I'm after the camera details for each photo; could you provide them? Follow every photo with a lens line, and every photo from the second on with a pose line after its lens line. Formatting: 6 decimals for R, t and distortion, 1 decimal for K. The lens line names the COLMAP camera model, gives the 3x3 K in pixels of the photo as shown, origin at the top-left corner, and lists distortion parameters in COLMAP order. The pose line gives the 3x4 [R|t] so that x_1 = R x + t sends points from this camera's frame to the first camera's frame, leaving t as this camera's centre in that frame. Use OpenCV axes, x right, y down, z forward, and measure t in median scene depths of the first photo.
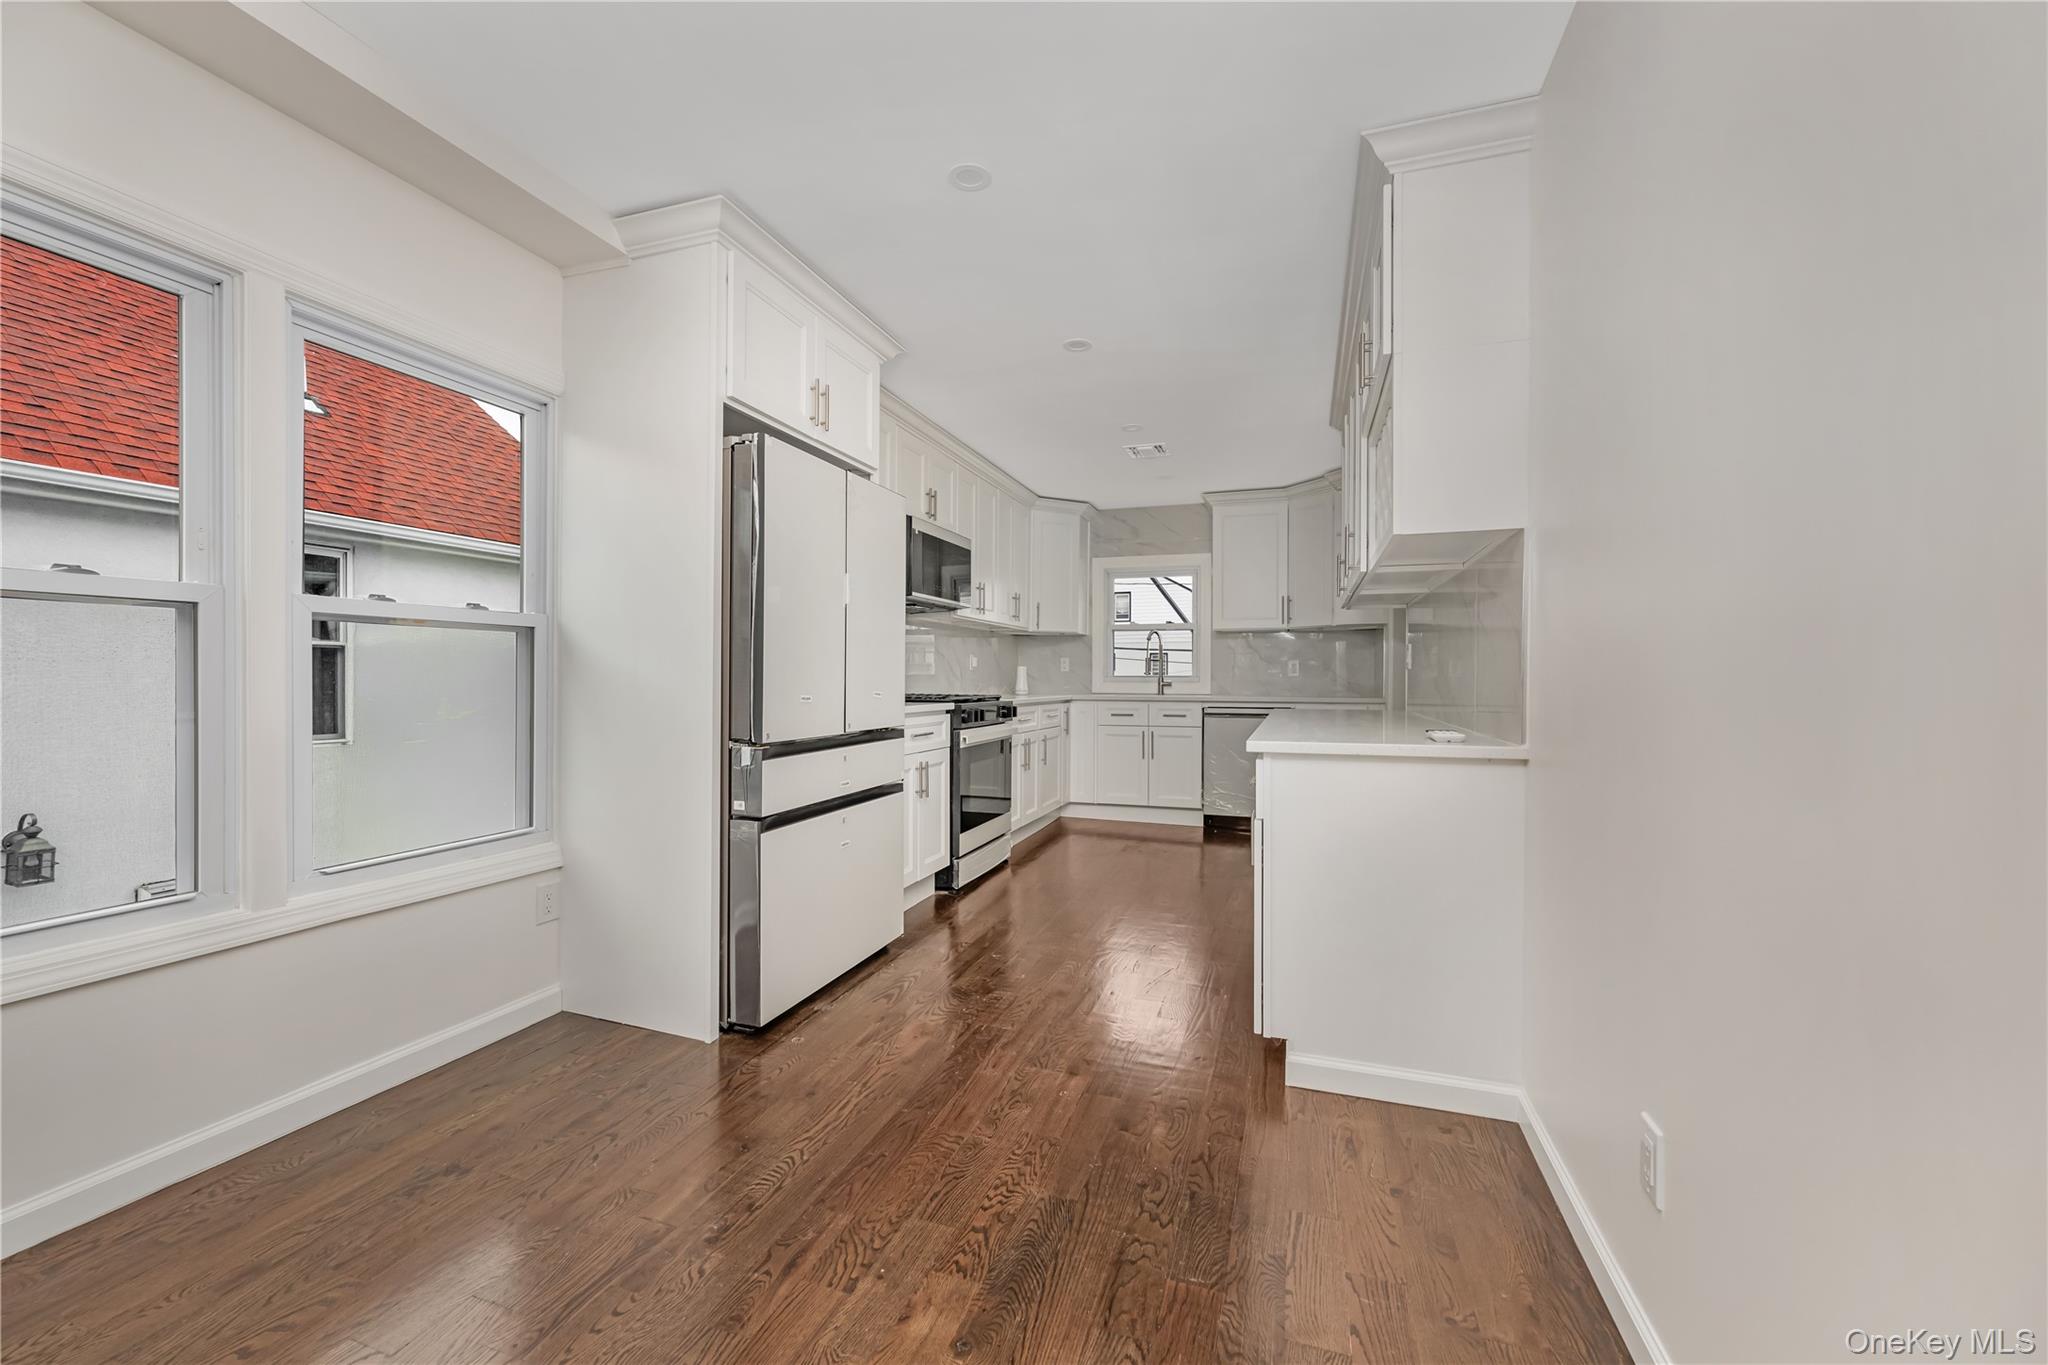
lens RADIAL K [[836.9, 0, 1024.0], [0, 836.9, 682.5], [0, 0, 1]] dist [0.001280, 0.000077]
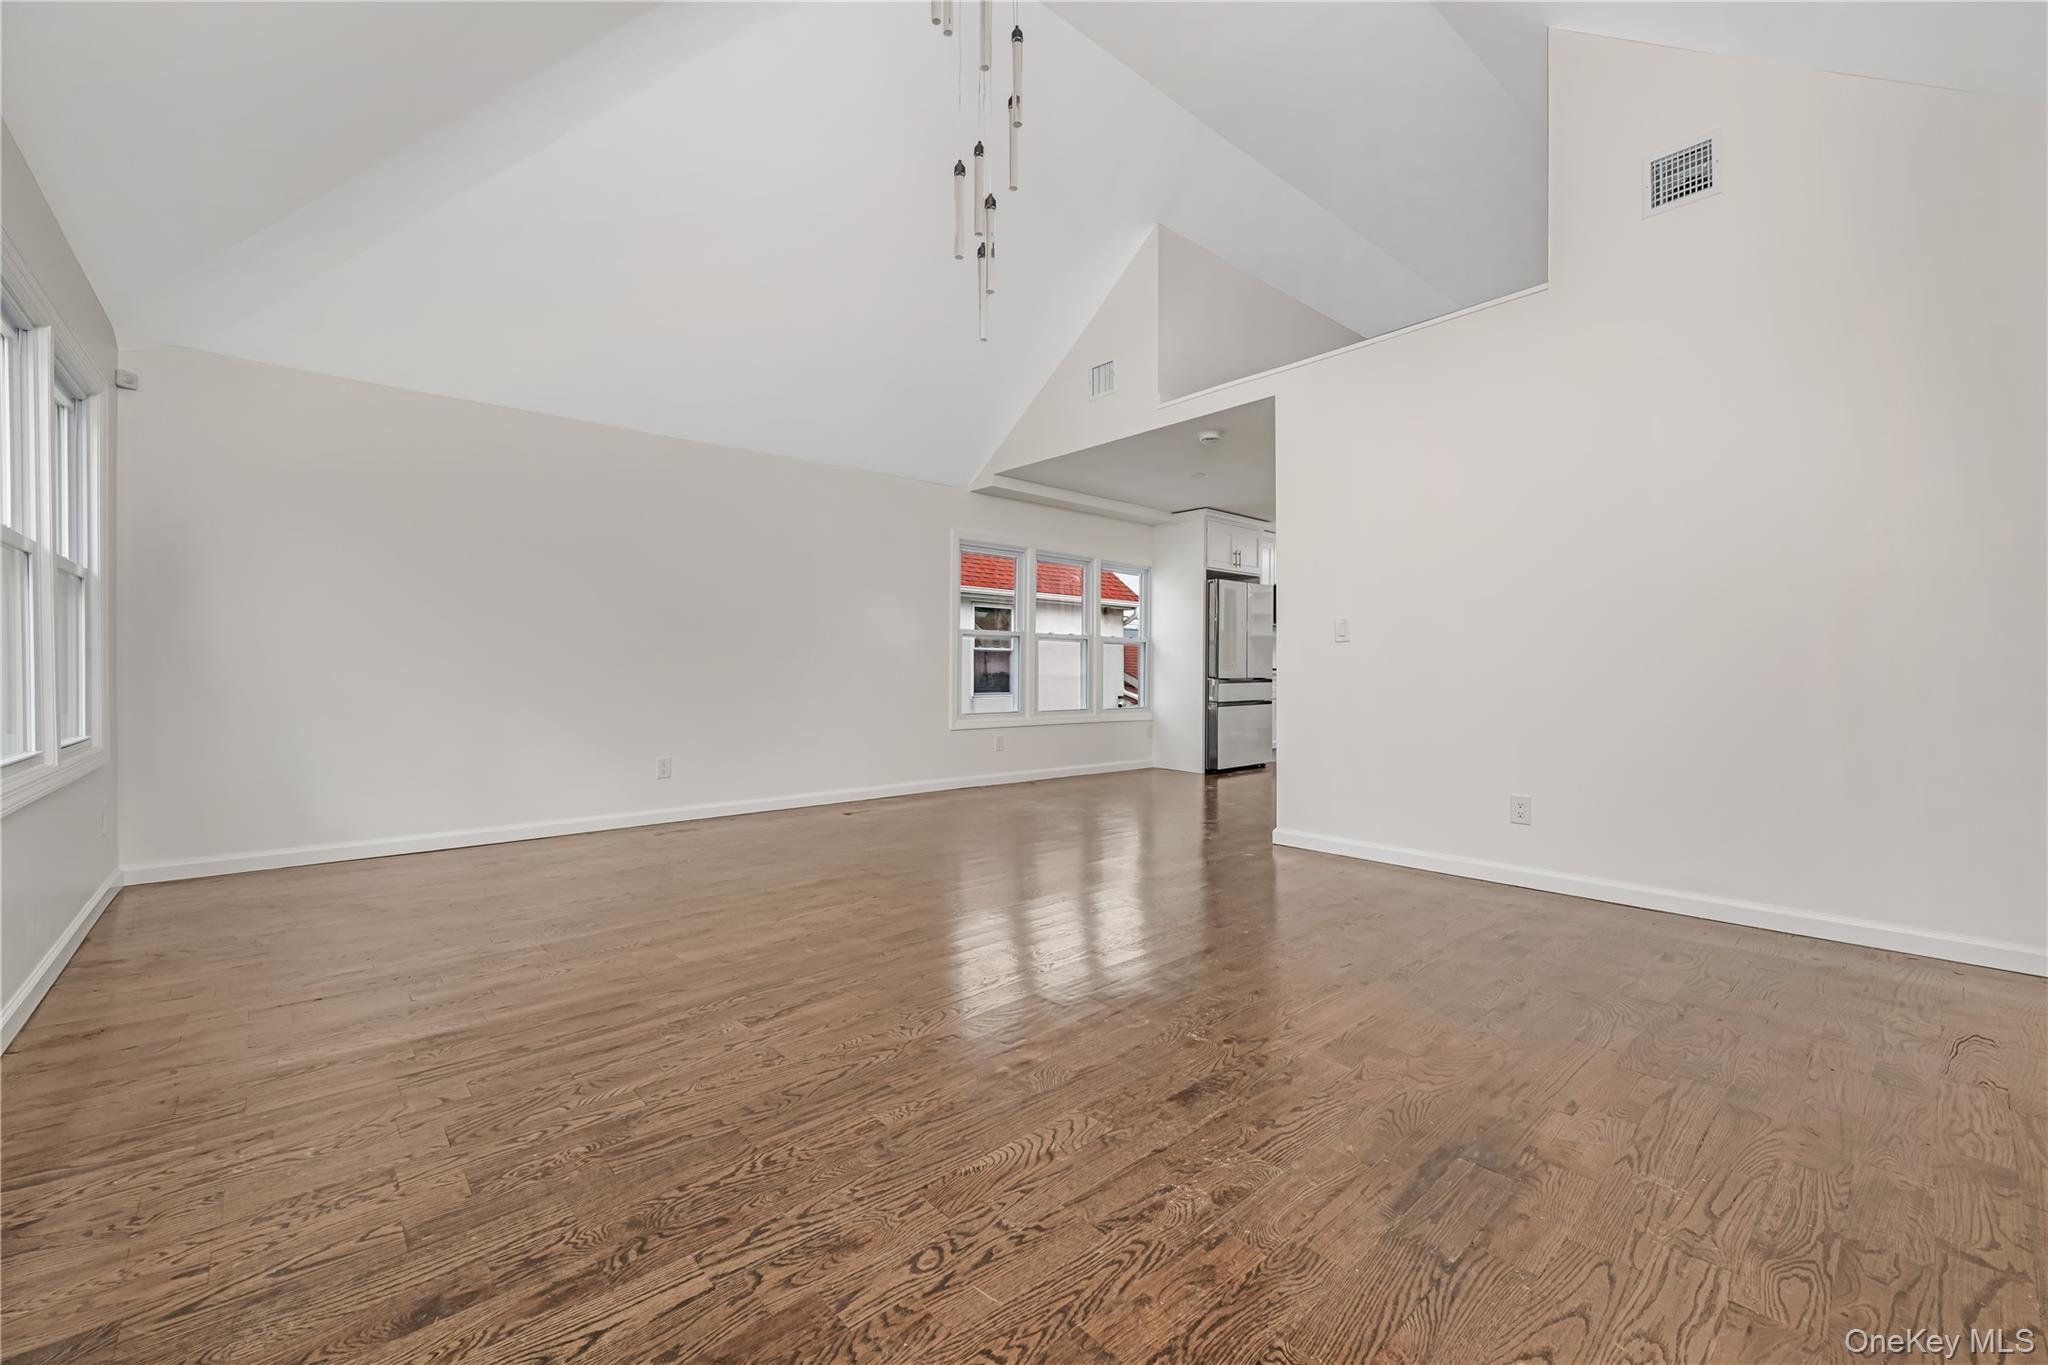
lens RADIAL K [[836.9, 0, 1024.0], [0, 836.9, 682.5], [0, 0, 1]] dist [0.001280, 0.000077]
pose [[0.868819, -0.002538, -0.495123, 0.340004], [0.000119, 0.999988, -0.004918, 0.058828], [0.495129, 0.004214, 0.868809, -1.167132]]
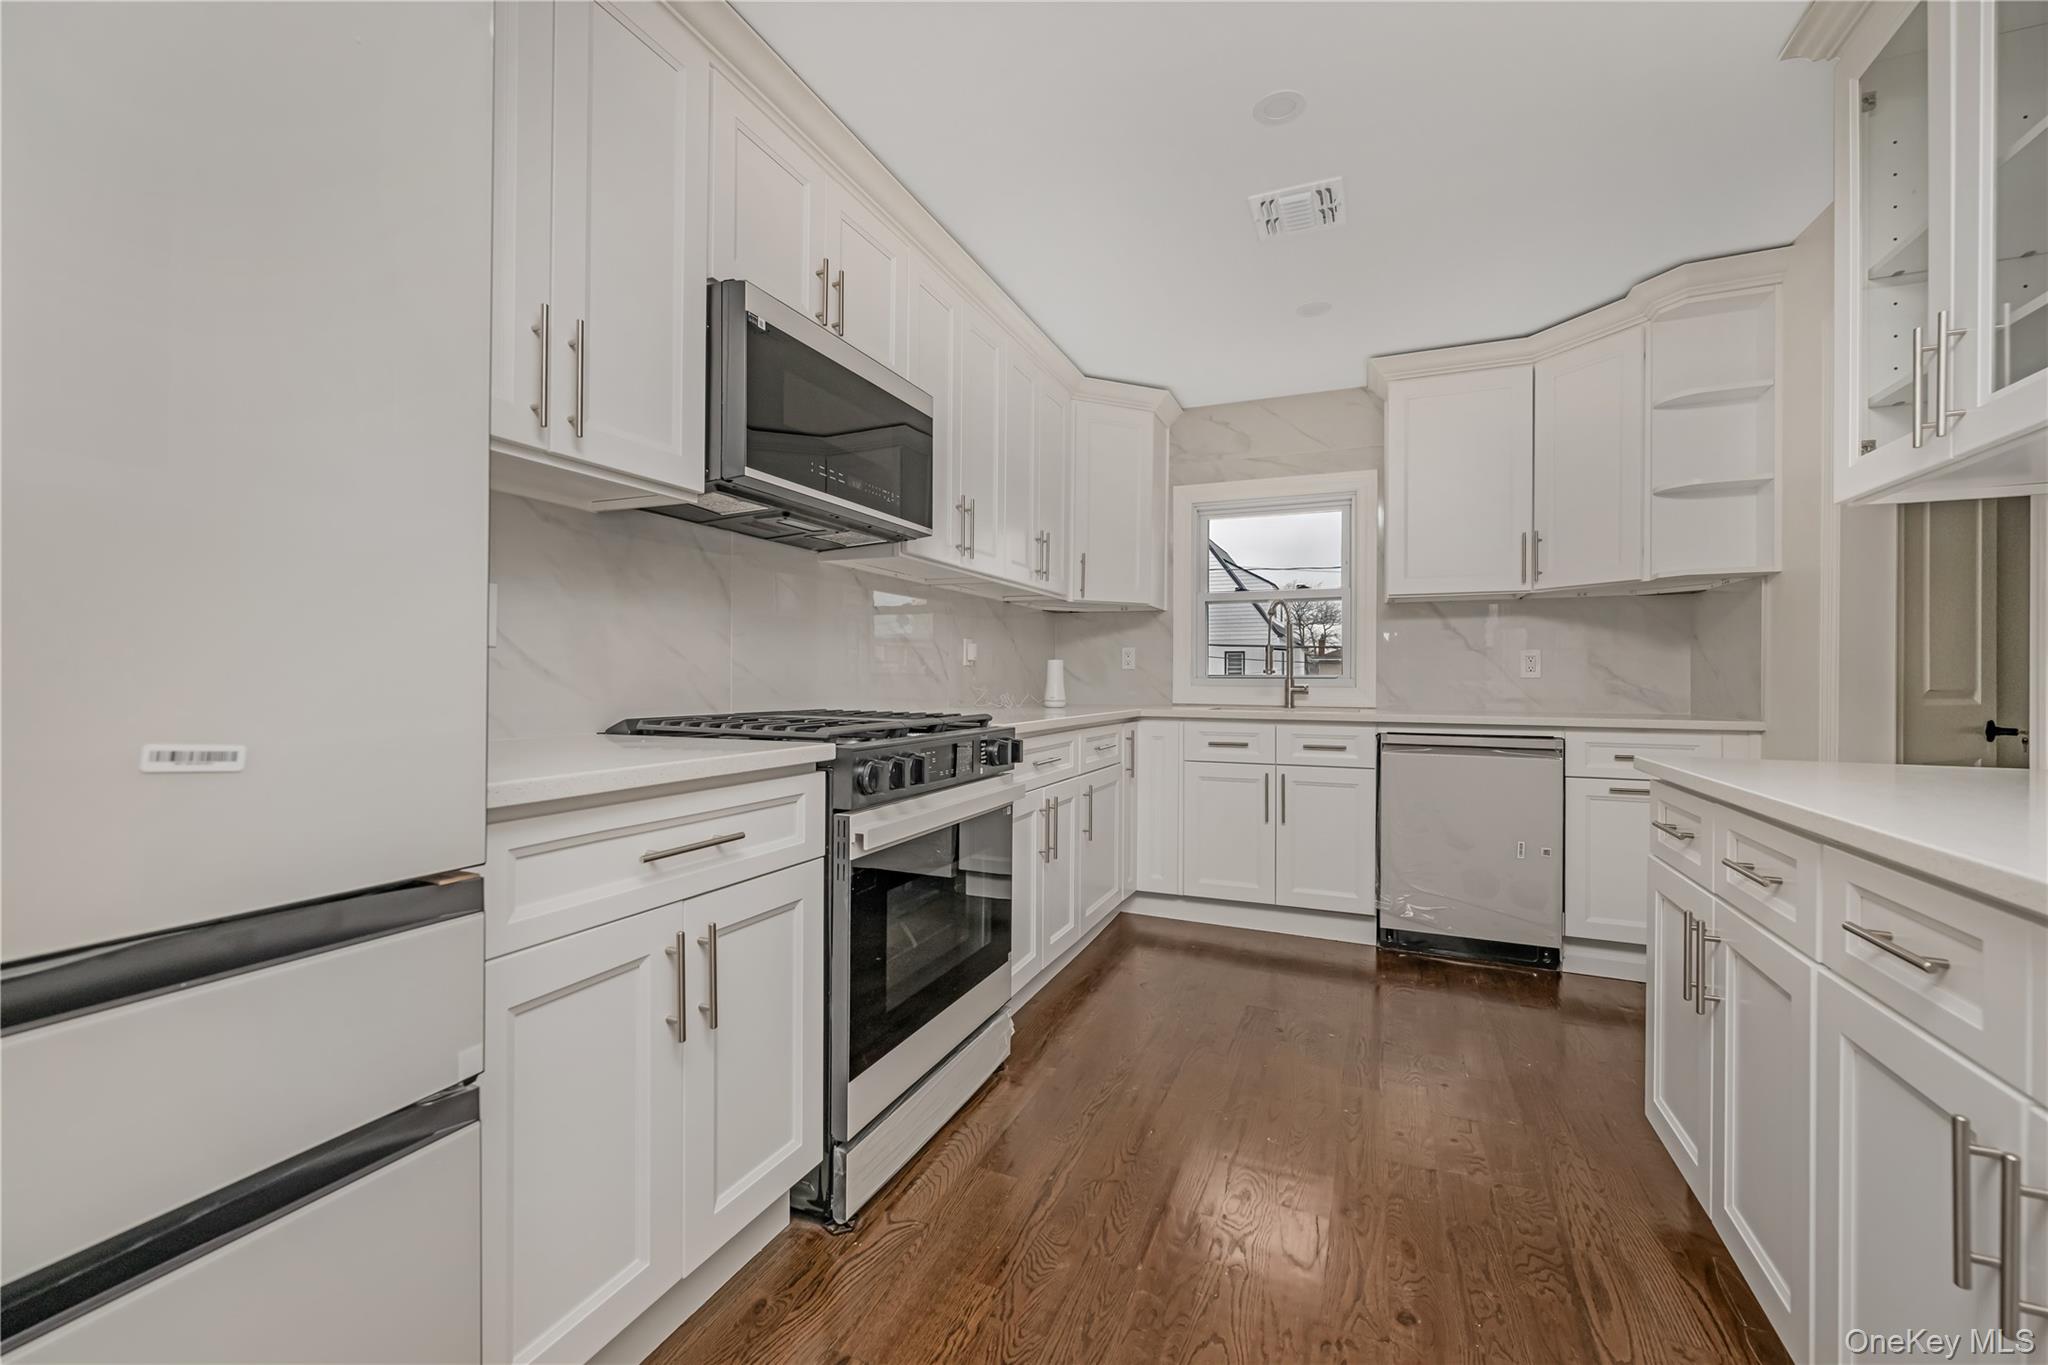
lens RADIAL K [[836.9, 0, 1024.0], [0, 836.9, 682.5], [0, 0, 1]] dist [0.001280, 0.000077]
pose [[0.996872, 0.002473, -0.078993, 0.027027], [-0.002683, 0.999993, -0.002551, -0.002017], [0.078987, 0.002755, 0.996872, 0.489508]]
